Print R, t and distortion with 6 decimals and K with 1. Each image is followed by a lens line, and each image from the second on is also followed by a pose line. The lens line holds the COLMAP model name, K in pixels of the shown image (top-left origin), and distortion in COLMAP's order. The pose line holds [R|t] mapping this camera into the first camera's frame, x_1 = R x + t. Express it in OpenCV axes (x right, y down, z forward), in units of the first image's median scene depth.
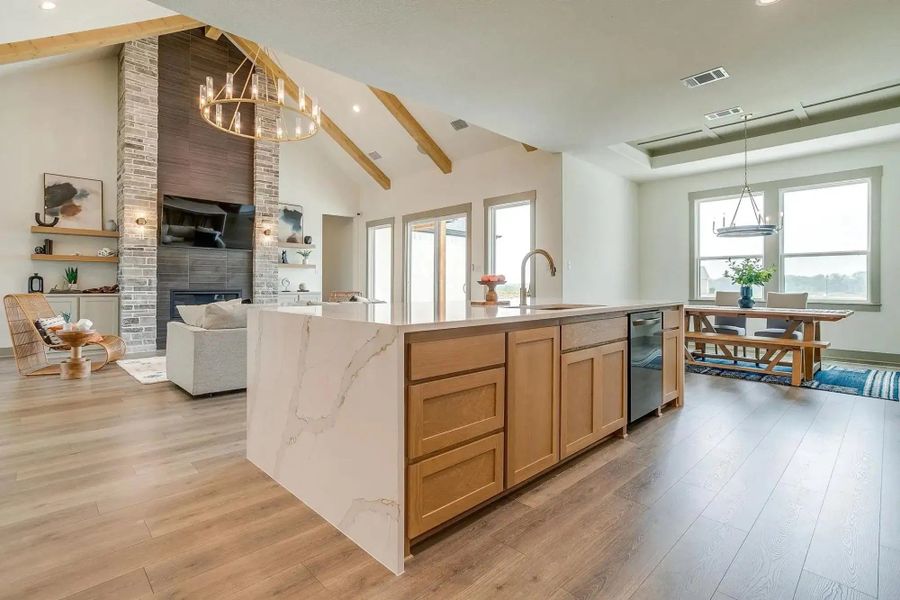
lens RADIAL K [[434.2, 0, 447.2], [0, 434.2, 288.0], [0, 0, 1]] dist [-0.004398, -0.000186]
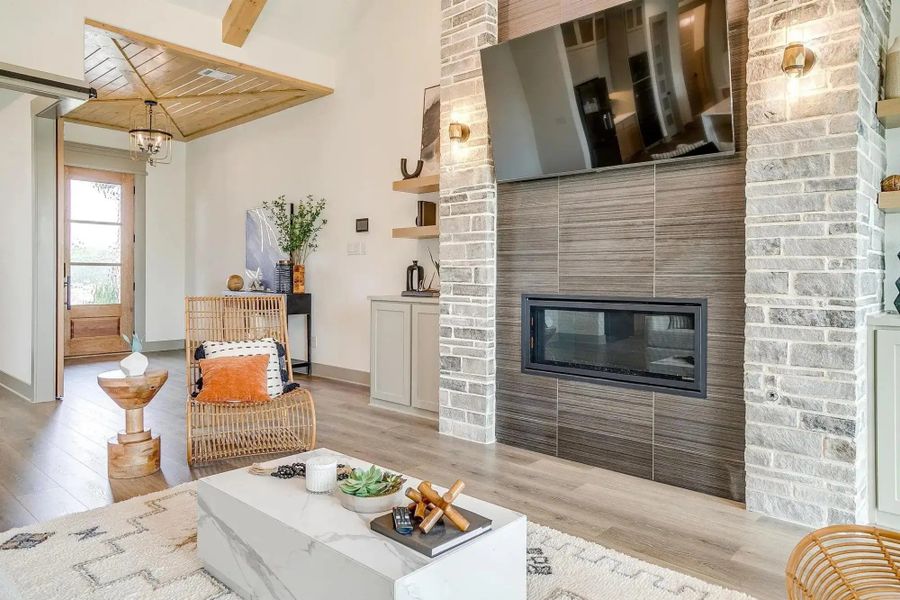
lens RADIAL K [[604.4, 0, 426.3], [0, 604.4, 277.3], [0, 0, 1]] dist [0.001062, 0.002018]
pose [[0.046654, -0.000875, -0.998911, -0.110544], [-0.011481, 0.999933, -0.001413, -0.009474], [0.998845, 0.011534, 0.046641, 0.906381]]
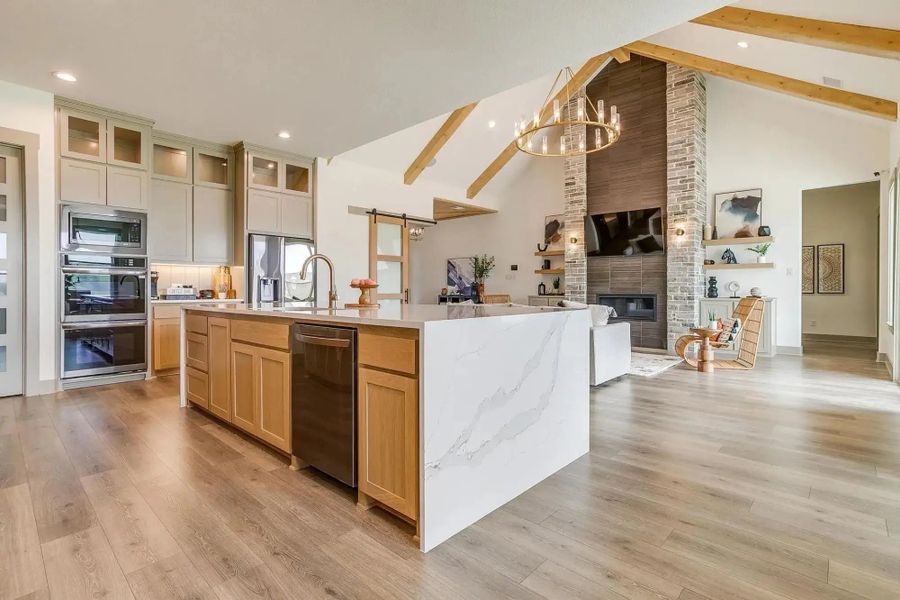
lens RADIAL K [[434.2, 0, 447.2], [0, 434.2, 288.0], [0, 0, 1]] dist [-0.004398, -0.000186]
pose [[0.060080, -0.005173, -0.998180, 0.540273], [-0.007912, 0.999953, -0.005659, -0.001662], [0.998162, 0.008238, 0.060037, 0.527214]]
